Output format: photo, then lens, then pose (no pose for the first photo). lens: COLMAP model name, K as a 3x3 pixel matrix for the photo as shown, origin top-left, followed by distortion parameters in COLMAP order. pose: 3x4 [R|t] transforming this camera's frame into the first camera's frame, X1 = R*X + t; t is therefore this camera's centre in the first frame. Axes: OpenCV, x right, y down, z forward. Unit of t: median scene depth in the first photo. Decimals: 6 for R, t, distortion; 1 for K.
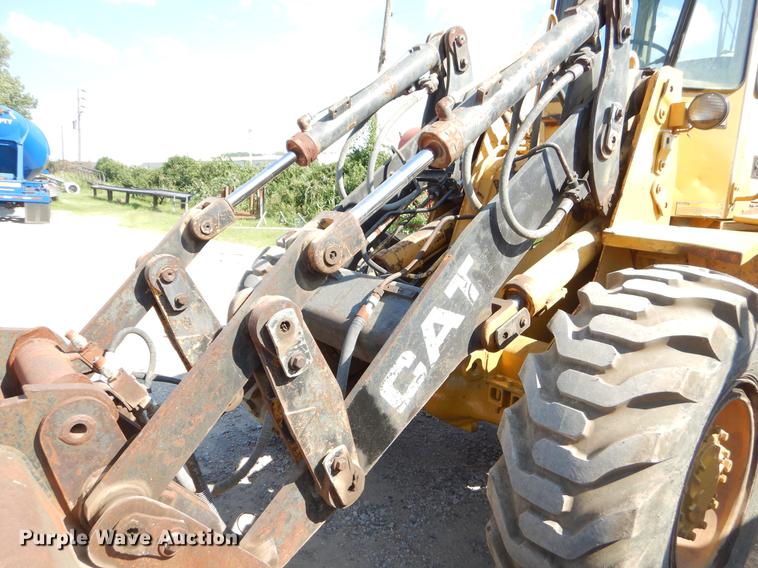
lens RADIAL K [[539.9, 0, 378.2], [0, 539.9, 276.7], [0, 0, 1]] dist [0.011847, 0.003765]
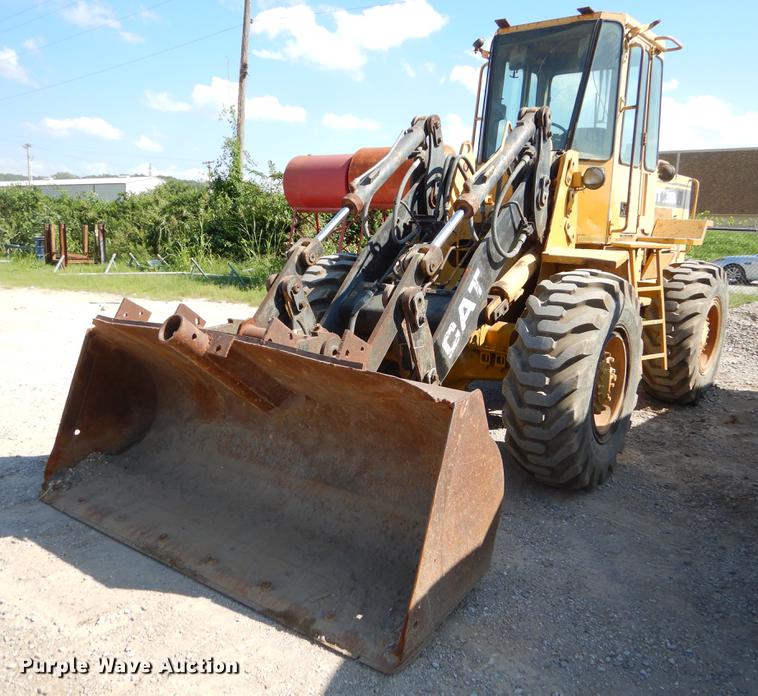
lens RADIAL K [[679.3, 0, 379.0], [0, 679.3, 348.0], [0, 0, 1]] dist [0.005481, 0.007772]
pose [[0.967980, -0.063577, 0.242844, -0.659554], [0.057456, 0.997828, 0.032215, 0.122666], [-0.244365, -0.017230, 0.969530, -1.002726]]
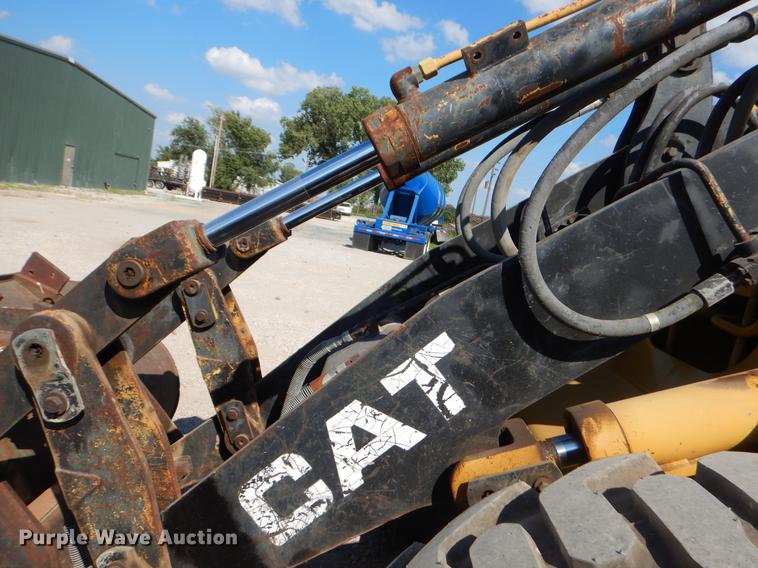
lens RADIAL K [[539.9, 0, 378.2], [0, 539.9, 276.7], [0, 0, 1]] dist [0.011847, 0.003765]
pose [[0.766408, 0.152139, -0.624077, 0.451697], [-0.221624, 0.974518, -0.034599, -0.061290], [0.602911, 0.164828, 0.780596, 0.470192]]
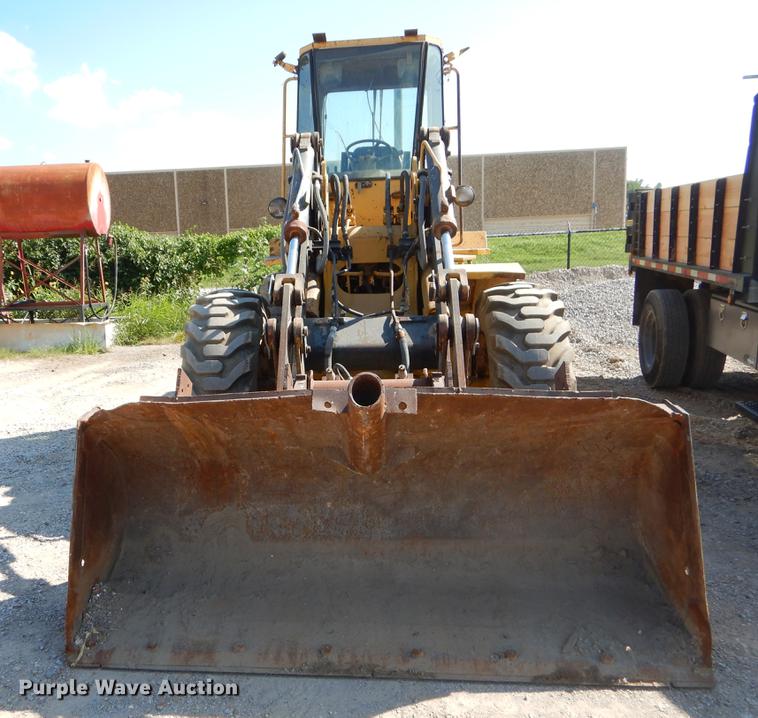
lens RADIAL K [[708.5, 0, 378.6], [0, 708.5, 374.1], [0, 0, 1]] dist [0.008876, 0.007114]
pose [[0.709772, -0.199280, 0.675656, -1.493927], [0.183748, 0.978321, 0.095524, -0.033127], [-0.680045, 0.056350, 0.731002, -0.460401]]
